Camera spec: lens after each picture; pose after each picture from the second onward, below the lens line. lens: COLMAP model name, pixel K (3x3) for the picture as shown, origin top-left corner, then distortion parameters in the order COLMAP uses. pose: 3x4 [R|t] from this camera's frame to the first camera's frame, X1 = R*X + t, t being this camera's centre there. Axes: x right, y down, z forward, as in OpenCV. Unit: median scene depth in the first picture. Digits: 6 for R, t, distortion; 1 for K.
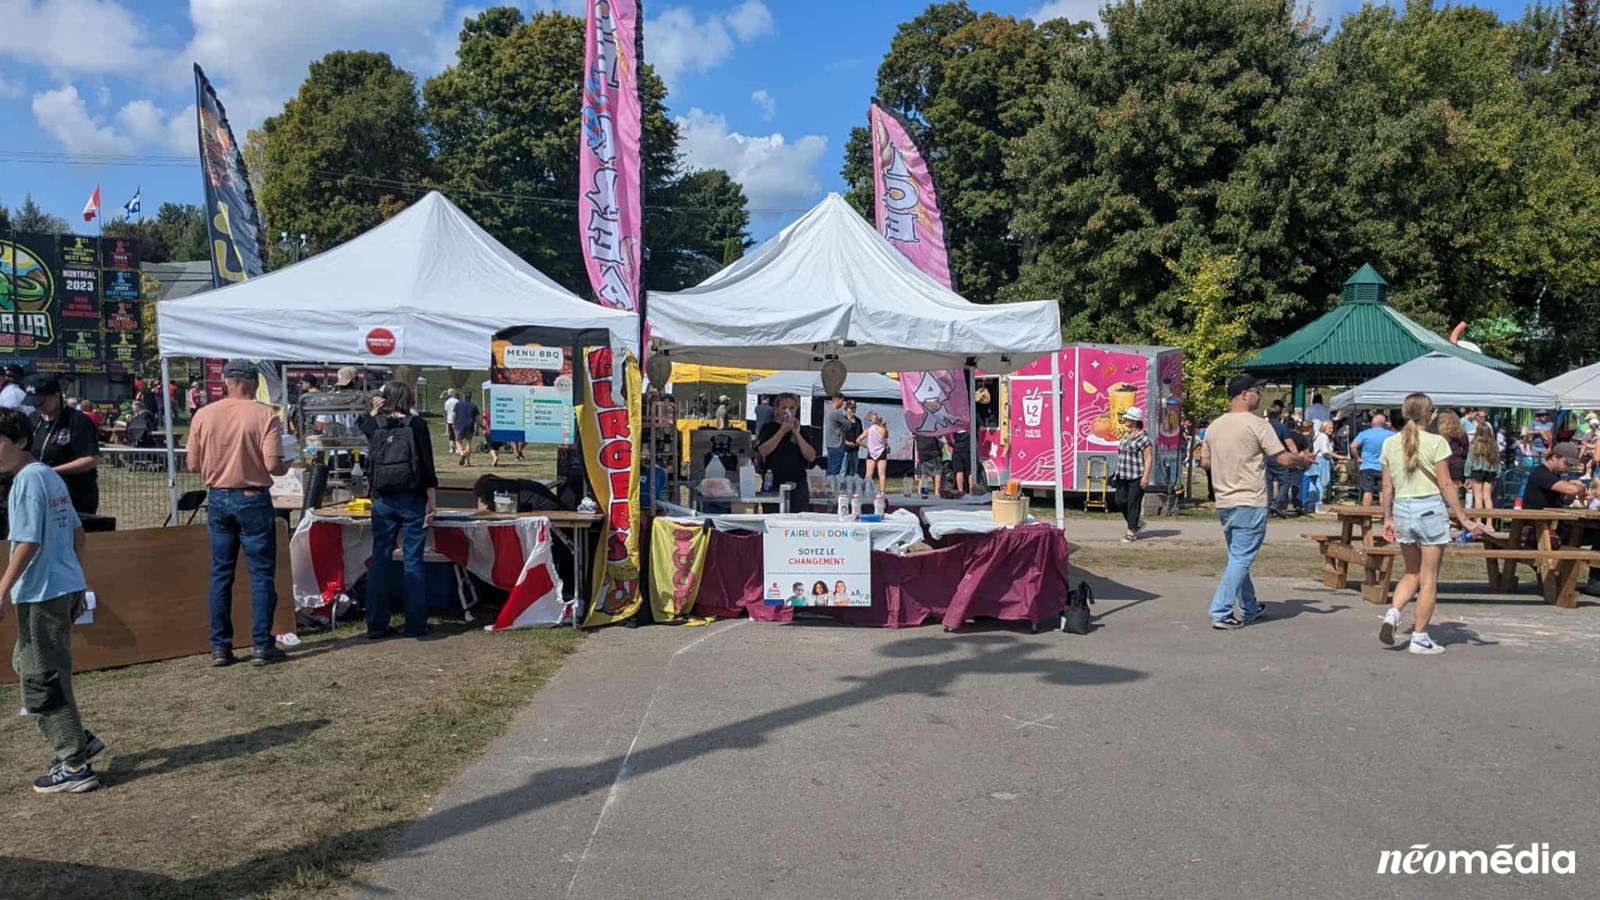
lens RADIAL K [[1288.9, 0, 797.4], [0, 1288.9, 507.5], [0, 0, 1]] dist [0.046426, -0.075028]
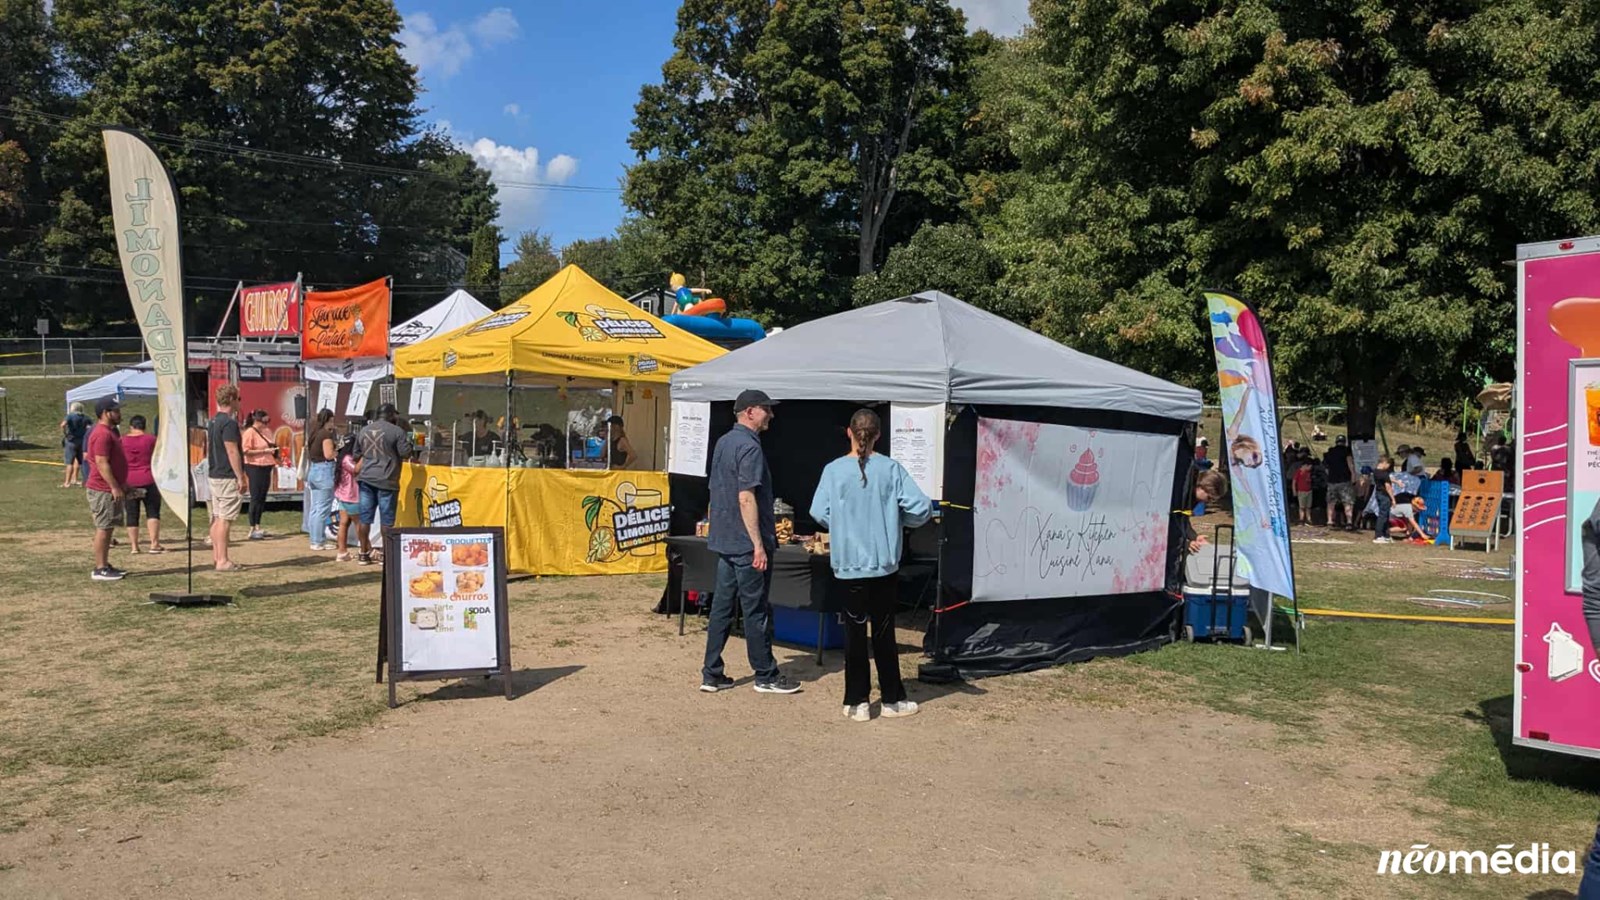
lens RADIAL K [[1288.9, 0, 786.3], [0, 1288.9, 477.2], [0, 0, 1]] dist [0.046426, -0.075028]
pose [[0.981532, -0.005909, 0.191208, -0.028262], [0.014032, 0.999054, -0.041155, -0.018885], [-0.190784, 0.043078, 0.980686, 0.236061]]
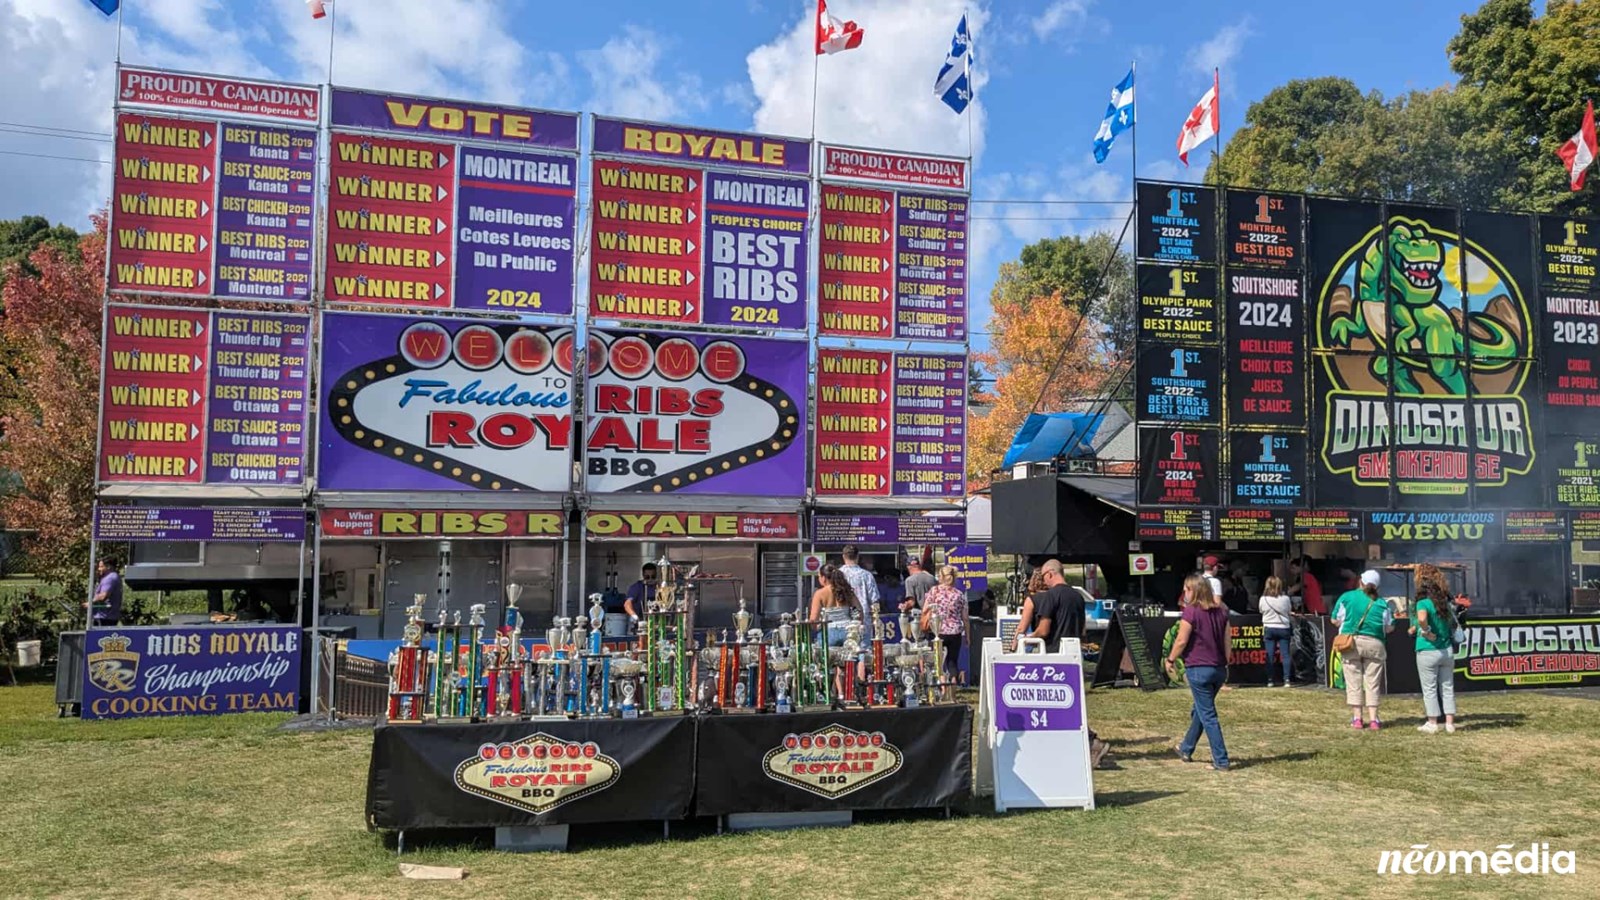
lens RADIAL K [[1288.9, 0, 800.7], [0, 1288.9, 456.4], [0, 0, 1]] dist [0.046426, -0.075028]
pose [[0.928999, -0.059040, -0.365341, -0.364239], [-0.004912, 0.985139, -0.171691, -0.033449], [0.370048, 0.161295, 0.914903, 0.303852]]
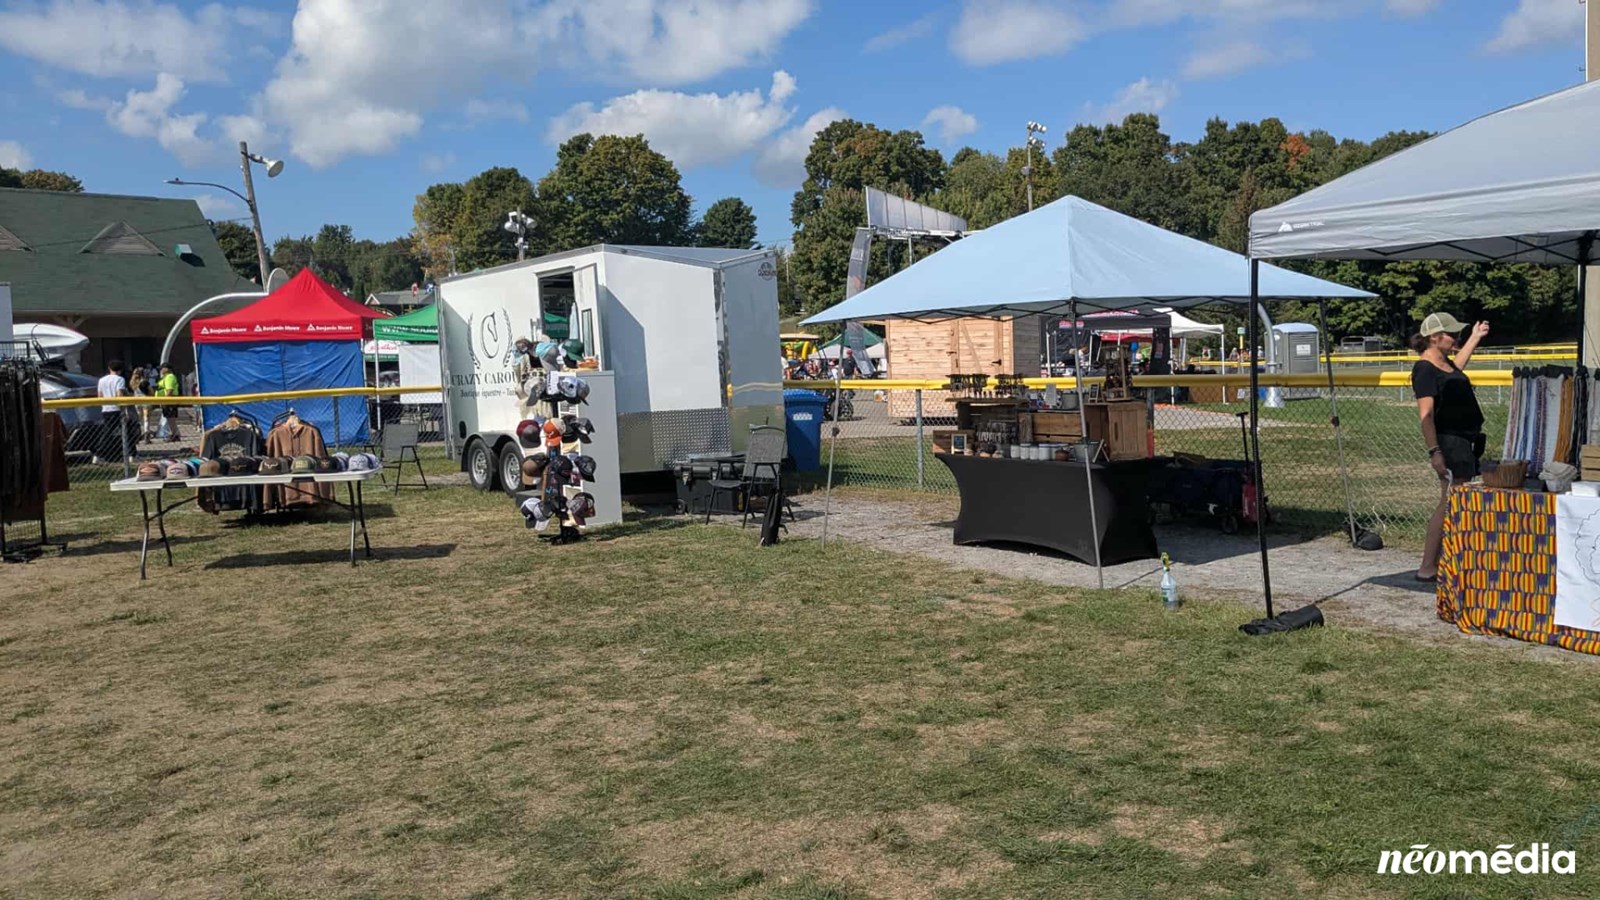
lens RADIAL K [[1288.9, 0, 855.2], [0, 1288.9, 484.4], [0, 0, 1]] dist [0.046426, -0.075028]
pose [[0.998748, -0.042082, -0.027035, 0.169137], [0.042607, 0.998909, 0.019125, 0.057580], [0.026201, -0.020253, 0.999452, -0.745592]]
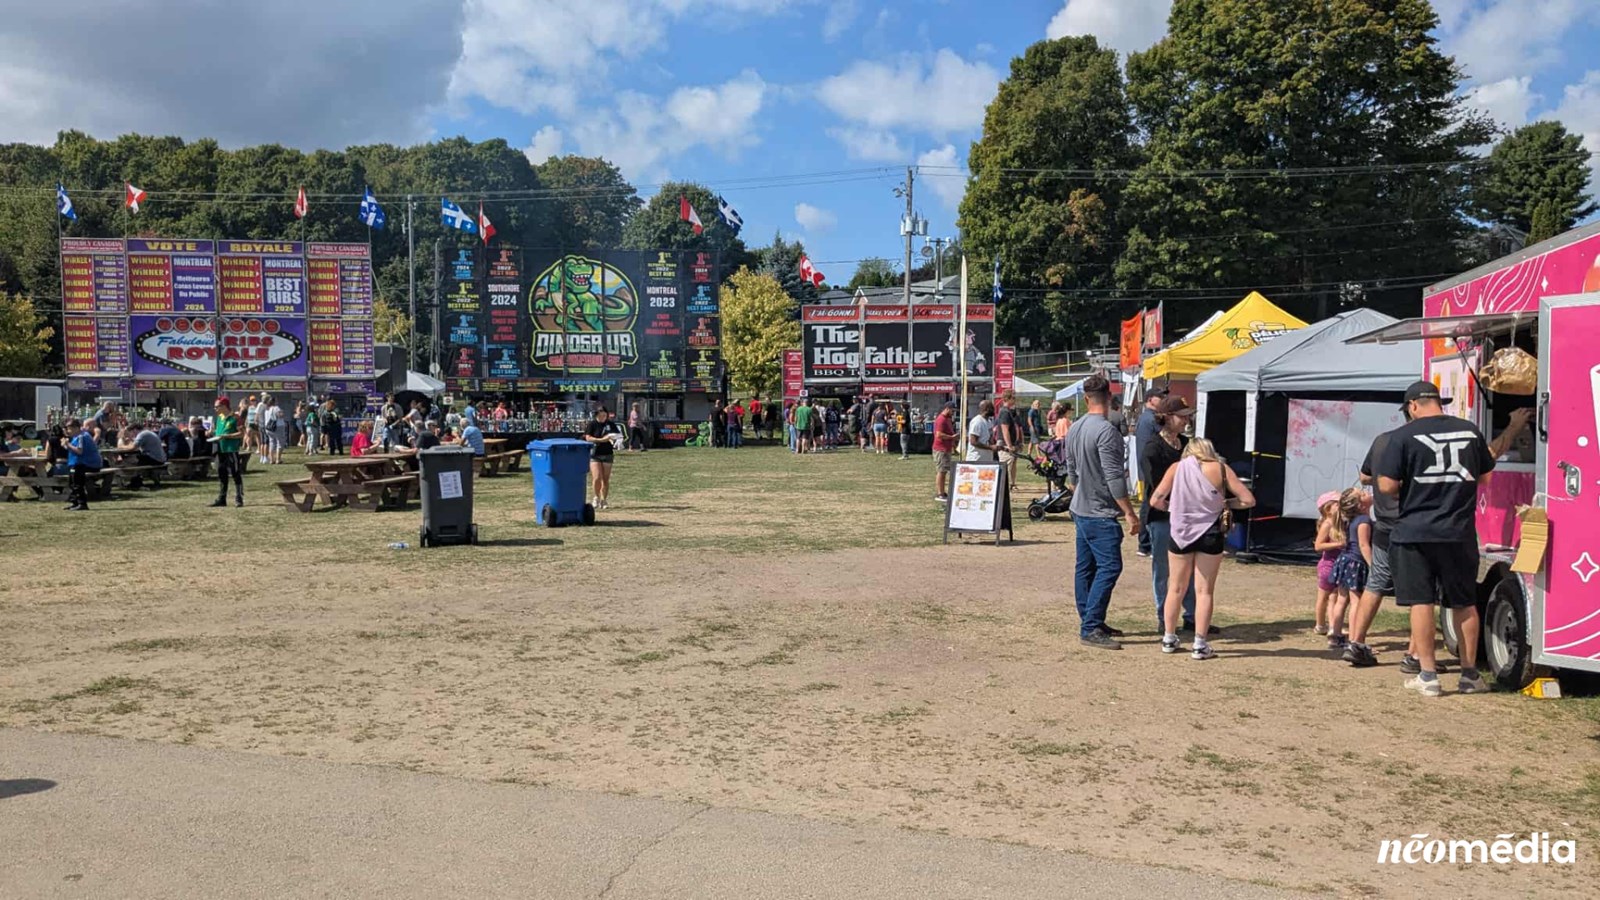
lens RADIAL K [[1288.9, 0, 818.5], [0, 1288.9, 502.0], [0, 0, 1]] dist [0.046426, -0.075028]
pose [[0.820728, 0.022740, -0.570866, 0.054098], [-0.032659, 0.999441, -0.007141, -0.010995], [0.570385, 0.024505, 0.821012, 0.161458]]
